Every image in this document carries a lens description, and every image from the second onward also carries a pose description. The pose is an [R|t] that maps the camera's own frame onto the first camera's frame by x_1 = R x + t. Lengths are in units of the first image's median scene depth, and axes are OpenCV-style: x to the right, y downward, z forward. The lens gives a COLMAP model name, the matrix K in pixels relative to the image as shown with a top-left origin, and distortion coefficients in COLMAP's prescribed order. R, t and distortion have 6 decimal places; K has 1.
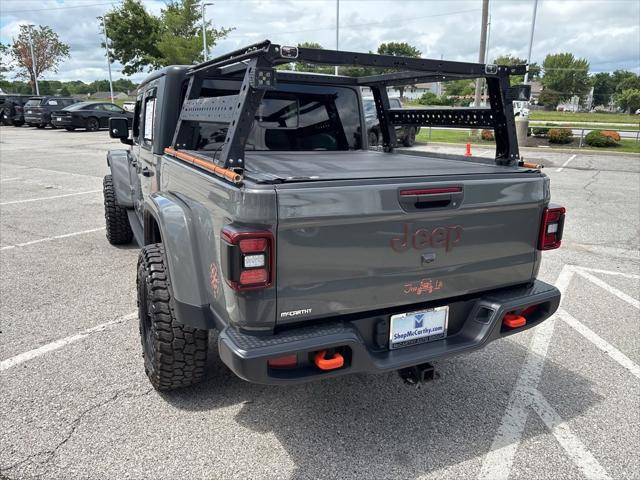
lens RADIAL K [[484.3, 0, 317.8], [0, 484.3, 240.0], [0, 0, 1]] dist [0.053393, -0.065750]
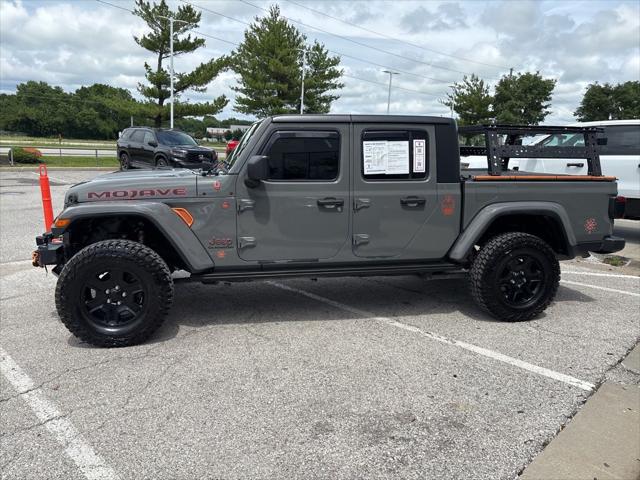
lens RADIAL K [[484.3, 0, 317.8], [0, 484.3, 236.7], [0, 0, 1]] dist [0.052210, -0.063197]
pose [[0.230507, -0.195373, 0.953256, -2.223384], [0.223599, 0.964057, 0.143519, -0.397489], [-0.947032, 0.180065, 0.265907, 1.322384]]
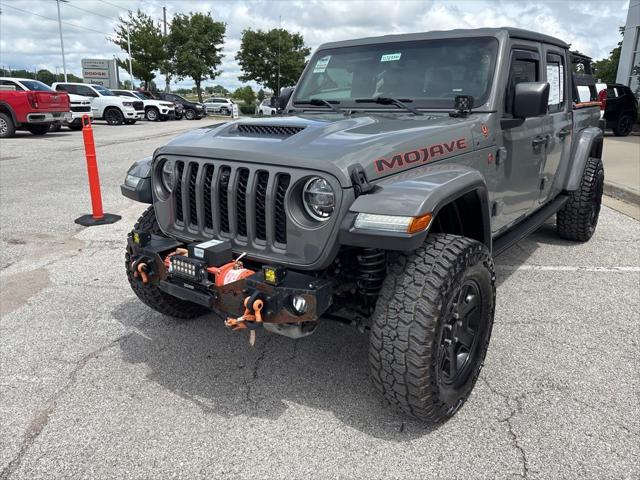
lens RADIAL K [[484.3, 0, 317.8], [0, 484.3, 236.7], [0, 0, 1]] dist [0.052210, -0.063197]
pose [[-0.452785, -0.268588, 0.850204, -1.575794], [0.214169, 0.892870, 0.396124, -0.697706], [-0.865516, 0.361446, -0.346755, 2.789560]]
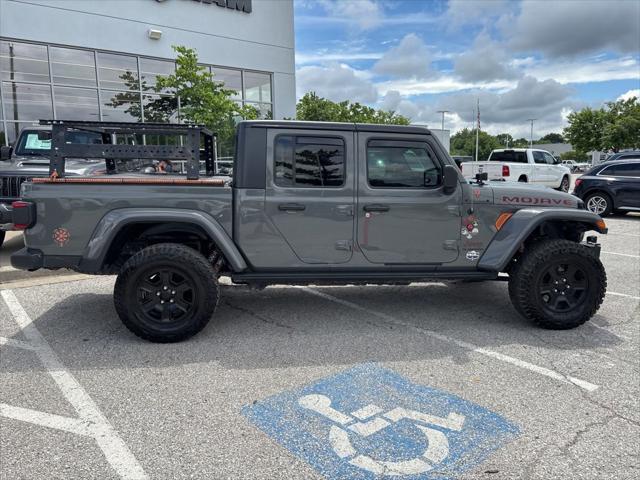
lens RADIAL K [[484.3, 0, 317.8], [0, 484.3, 236.7], [0, 0, 1]] dist [0.052210, -0.063197]
pose [[-0.329689, 0.120326, -0.936390, 1.627645], [-0.252704, 0.944406, 0.210329, -0.532793], [0.909640, 0.305973, -0.280954, 2.301042]]
